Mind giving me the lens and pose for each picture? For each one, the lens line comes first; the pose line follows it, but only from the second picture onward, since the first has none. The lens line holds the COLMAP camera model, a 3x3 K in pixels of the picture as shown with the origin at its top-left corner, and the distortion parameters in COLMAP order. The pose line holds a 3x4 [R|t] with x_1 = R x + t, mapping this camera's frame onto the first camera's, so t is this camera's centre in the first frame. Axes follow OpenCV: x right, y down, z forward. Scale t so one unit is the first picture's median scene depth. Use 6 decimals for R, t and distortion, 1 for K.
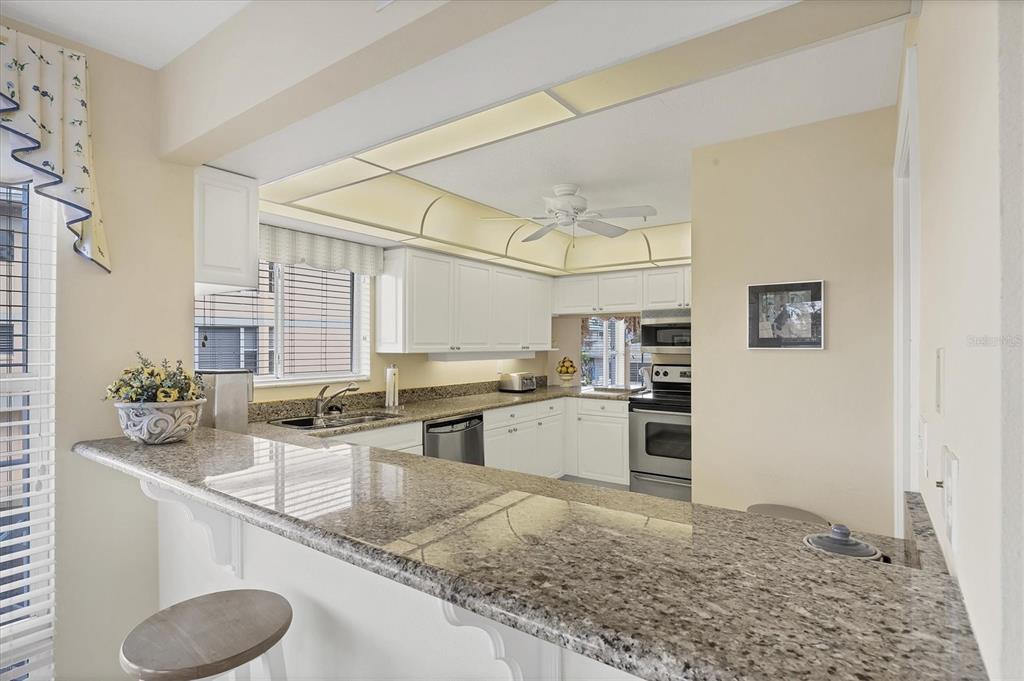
lens RADIAL K [[493.9, 0, 495.2], [0, 493.9, 341.4], [0, 0, 1]] dist [-0.022530, -0.000199]
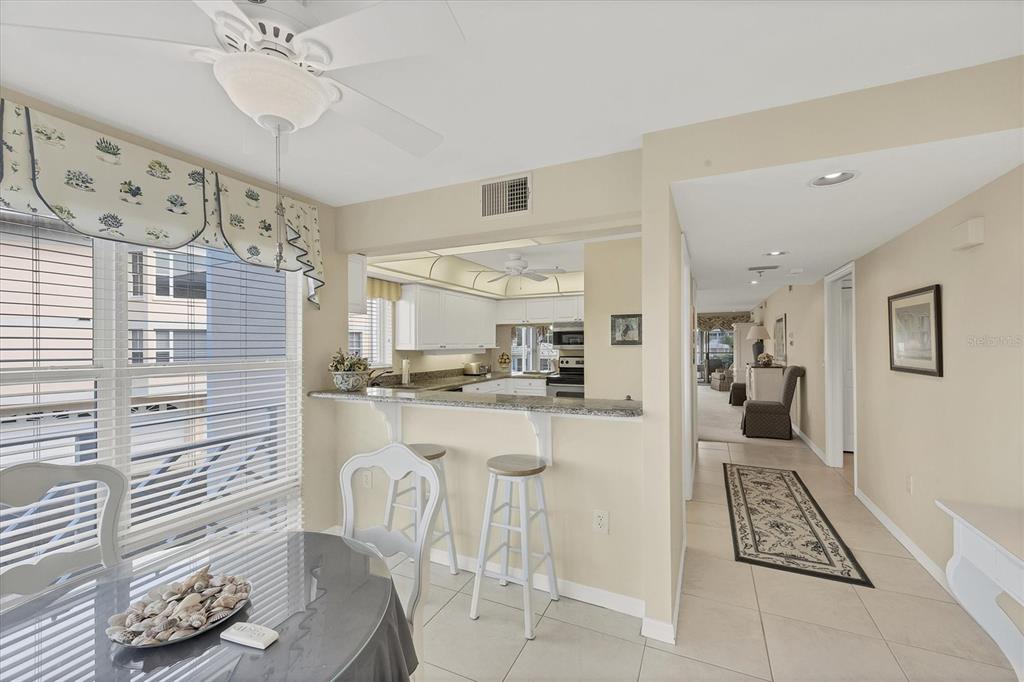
lens RADIAL K [[411.9, 0, 500.9], [0, 411.9, 344.4], [0, 0, 1]] dist [-0.001025, -0.000797]
pose [[0.981294, -0.004548, 0.192462, -0.138830], [0.003406, 0.999975, 0.006261, -0.001495], [-0.192486, -0.005489, 0.981284, -0.307394]]
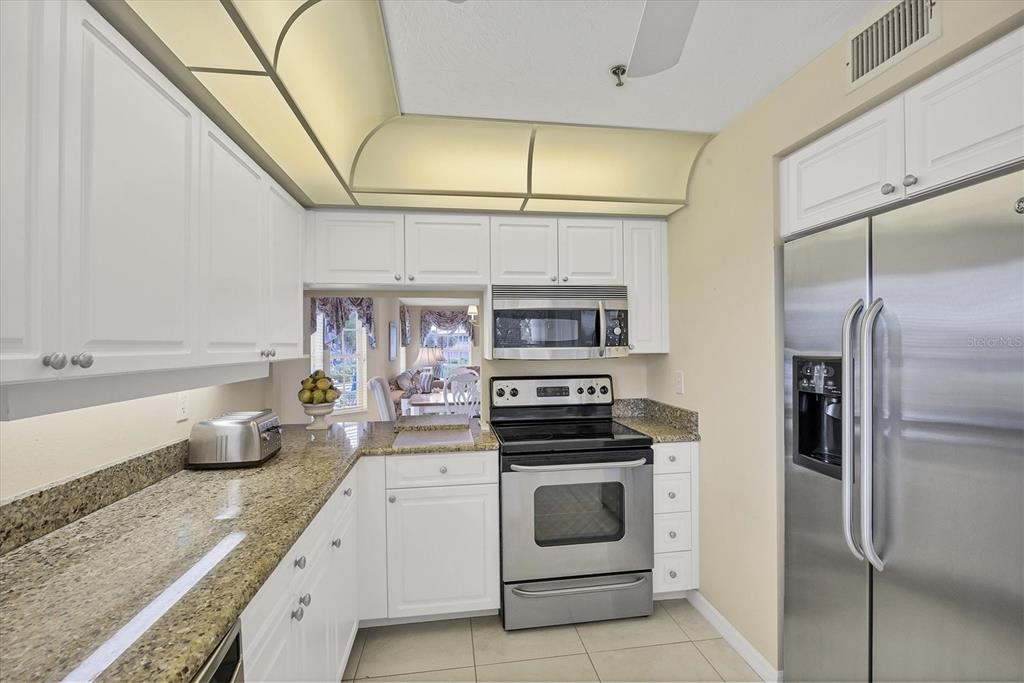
lens RADIAL K [[486.6, 0, 517.6], [0, 486.6, 344.1], [0, 0, 1]] dist [-0.010583, -0.000093]
pose [[0.711332, -0.004617, 0.702841, -0.080850], [0.005072, 0.999986, 0.001436, 0.005628], [-0.702838, 0.002543, 0.711345, 0.624504]]
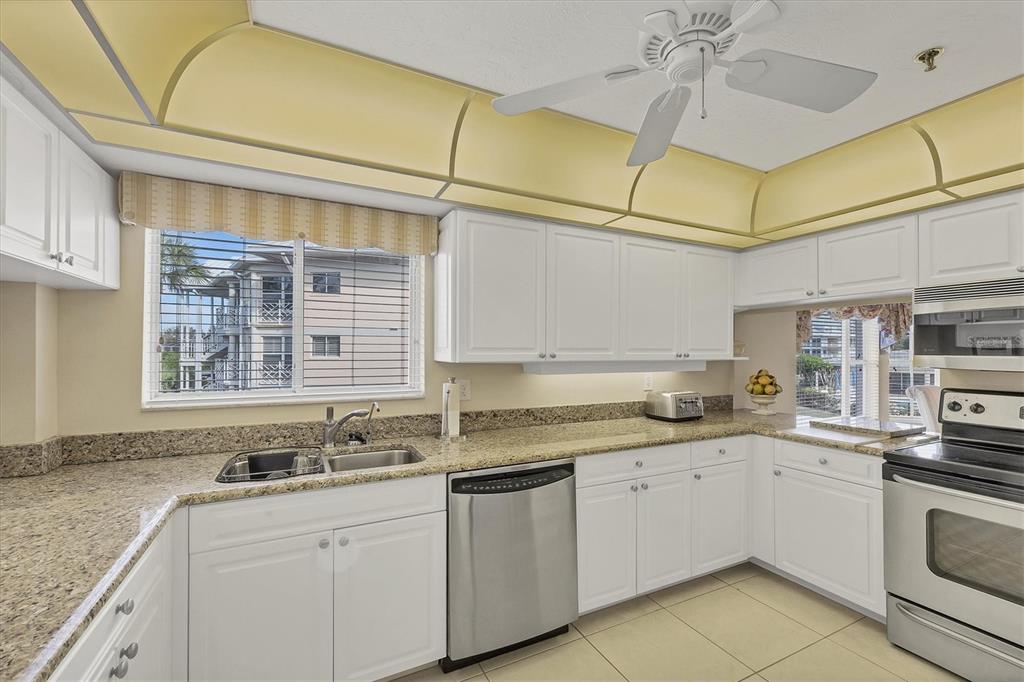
lens RADIAL K [[411.9, 0, 504.3], [0, 411.9, 347.9], [0, 0, 1]] dist [-0.001025, -0.000797]
pose [[0.884241, -0.000297, -0.467030, 0.119673], [-0.000469, 0.999999, -0.001525, 0.003509], [0.467030, 0.001568, 0.884240, 0.426804]]
